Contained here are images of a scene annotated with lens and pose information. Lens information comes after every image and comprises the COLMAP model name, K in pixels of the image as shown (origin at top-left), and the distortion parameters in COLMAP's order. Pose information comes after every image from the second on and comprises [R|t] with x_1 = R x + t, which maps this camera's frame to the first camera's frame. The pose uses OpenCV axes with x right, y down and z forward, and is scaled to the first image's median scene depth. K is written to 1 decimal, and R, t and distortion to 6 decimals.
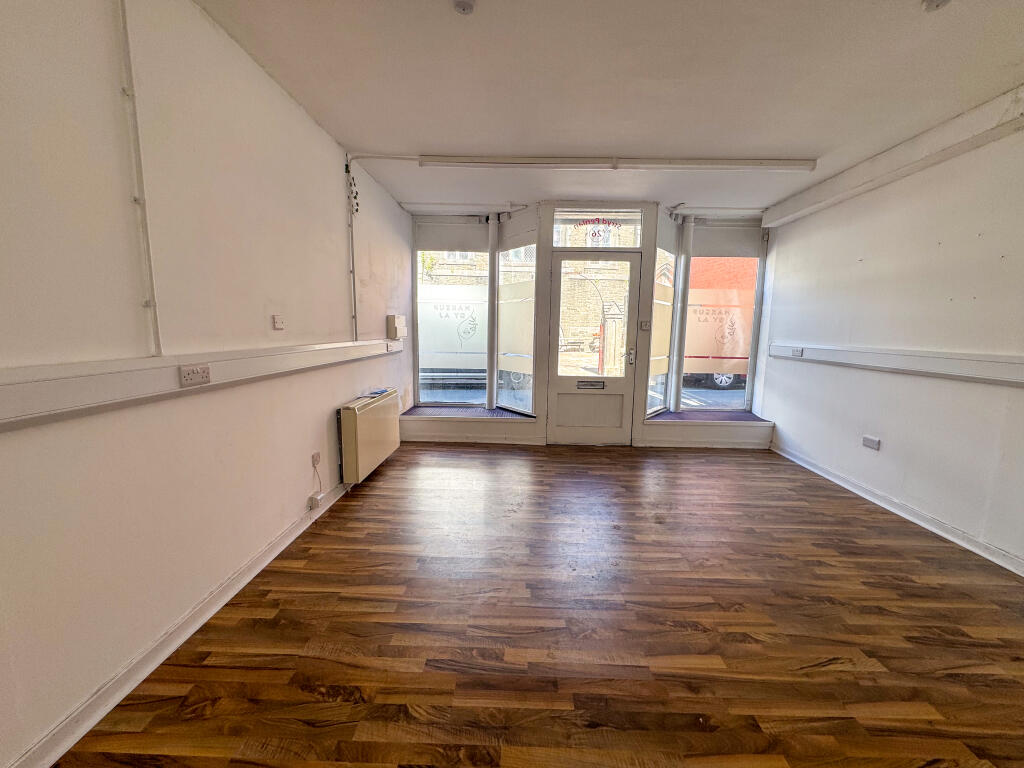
lens RADIAL K [[409.4, 0, 513.7], [0, 409.4, 381.9], [0, 0, 1]] dist [0.001734, 0.000276]
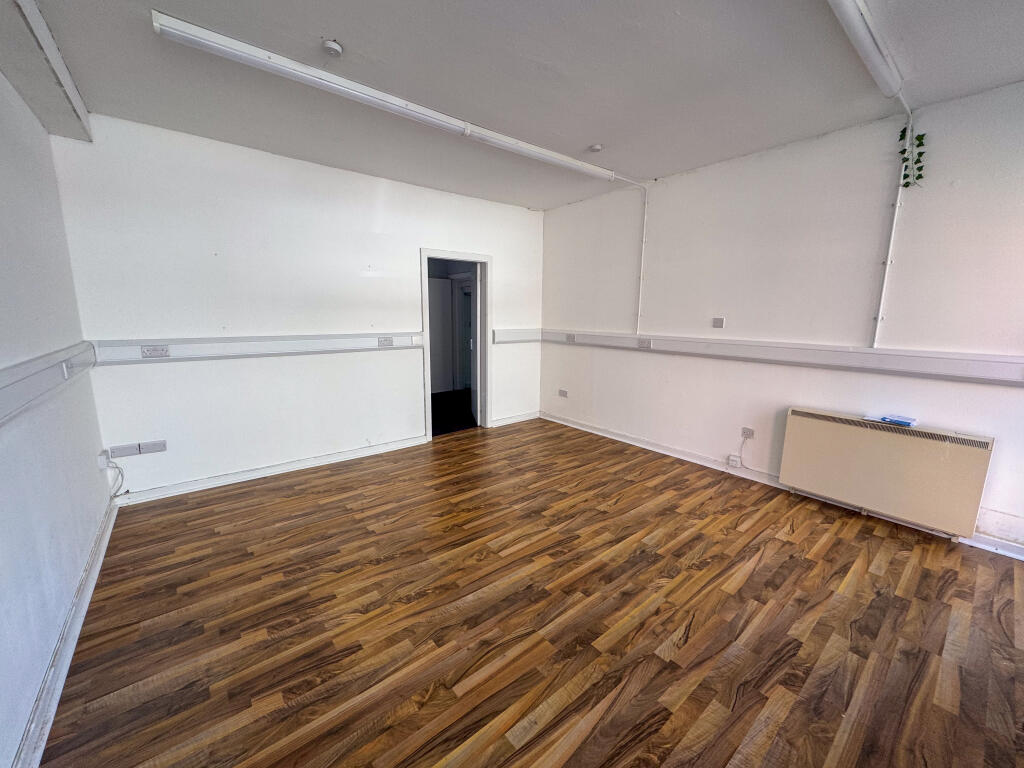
lens RADIAL K [[409.4, 0, 512.7], [0, 409.4, 383.7], [0, 0, 1]] dist [0.001734, 0.000276]
pose [[-0.758968, 0.092974, -0.644456, 1.278252], [-0.105772, 0.959003, 0.262919, -0.312299], [0.642479, 0.267712, -0.718018, 2.093872]]
